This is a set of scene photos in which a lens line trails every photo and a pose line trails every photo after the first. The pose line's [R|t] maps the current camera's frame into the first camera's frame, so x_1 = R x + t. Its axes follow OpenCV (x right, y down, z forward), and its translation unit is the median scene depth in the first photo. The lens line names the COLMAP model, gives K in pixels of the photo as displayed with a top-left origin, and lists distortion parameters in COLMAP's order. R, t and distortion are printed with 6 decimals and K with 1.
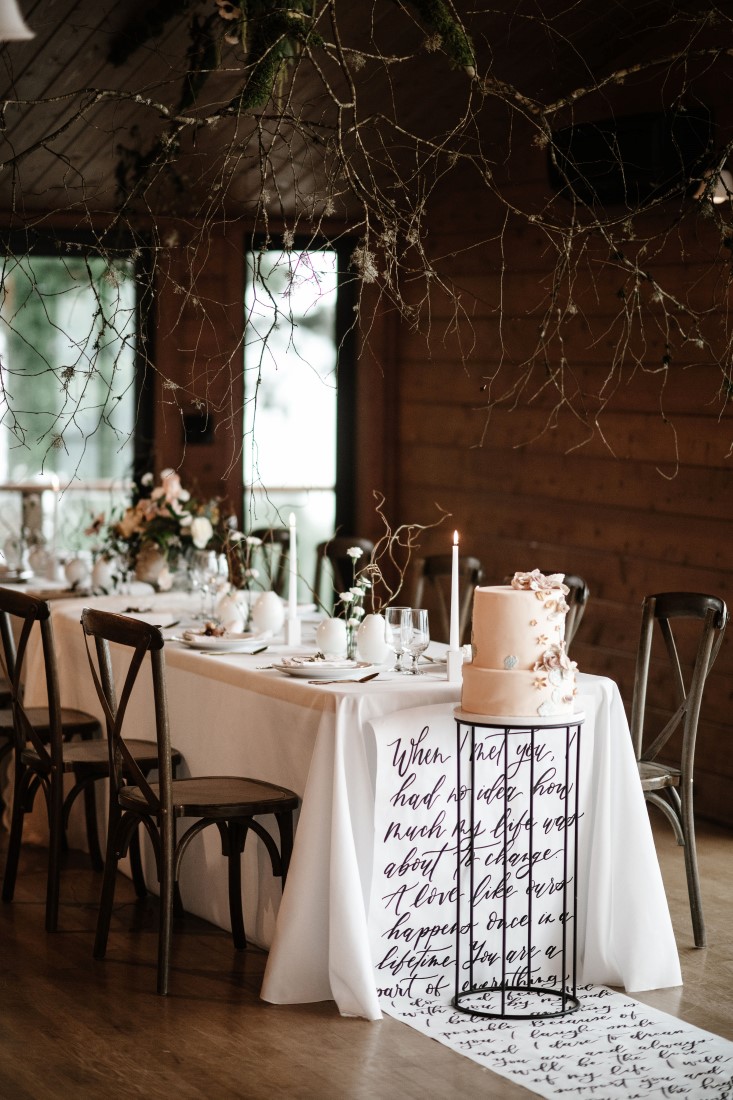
lens RADIAL K [[2702.7, 0, 366.9], [0, 2702.7, 551.0], [0, 0, 1]] dist [0.630325, 0.000000]
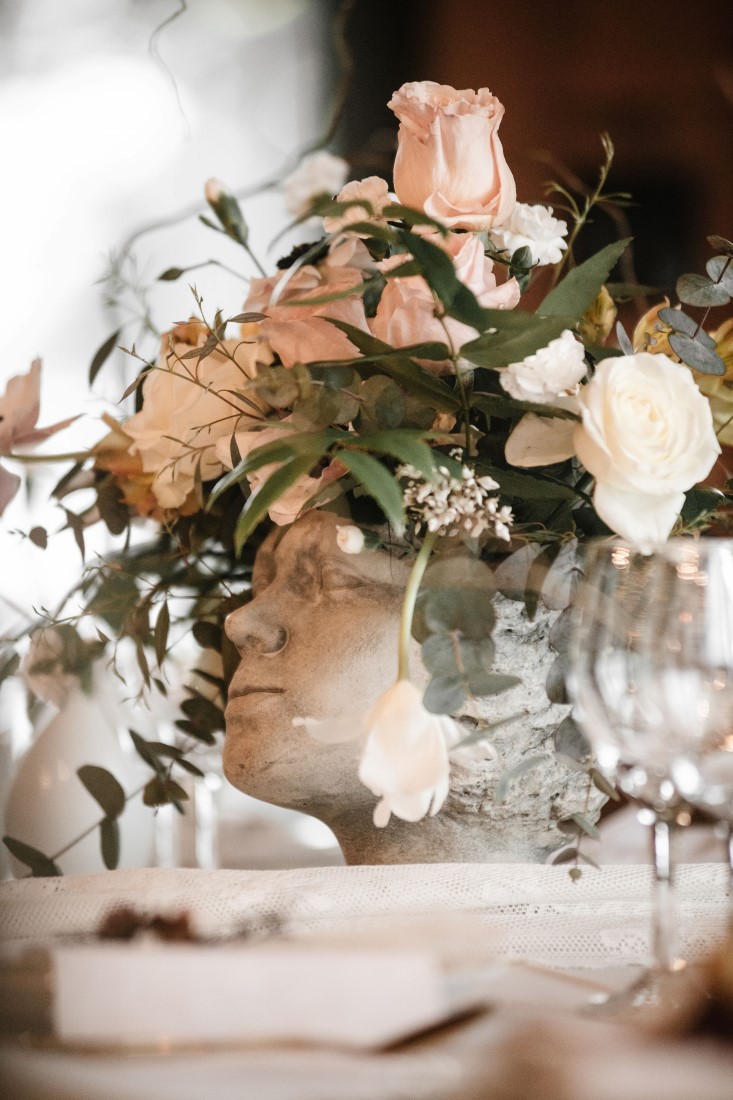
lens RADIAL K [[6328.1, 0, 366.6], [0, 6328.1, 550.1], [0, 0, 1]] dist [0.088732, 0.000000]
pose [[0.995451, -0.003833, -0.095195, -0.043258], [-0.003574, 0.996985, -0.077516, 0.025833], [0.095205, 0.077504, 0.992436, 0.652020]]
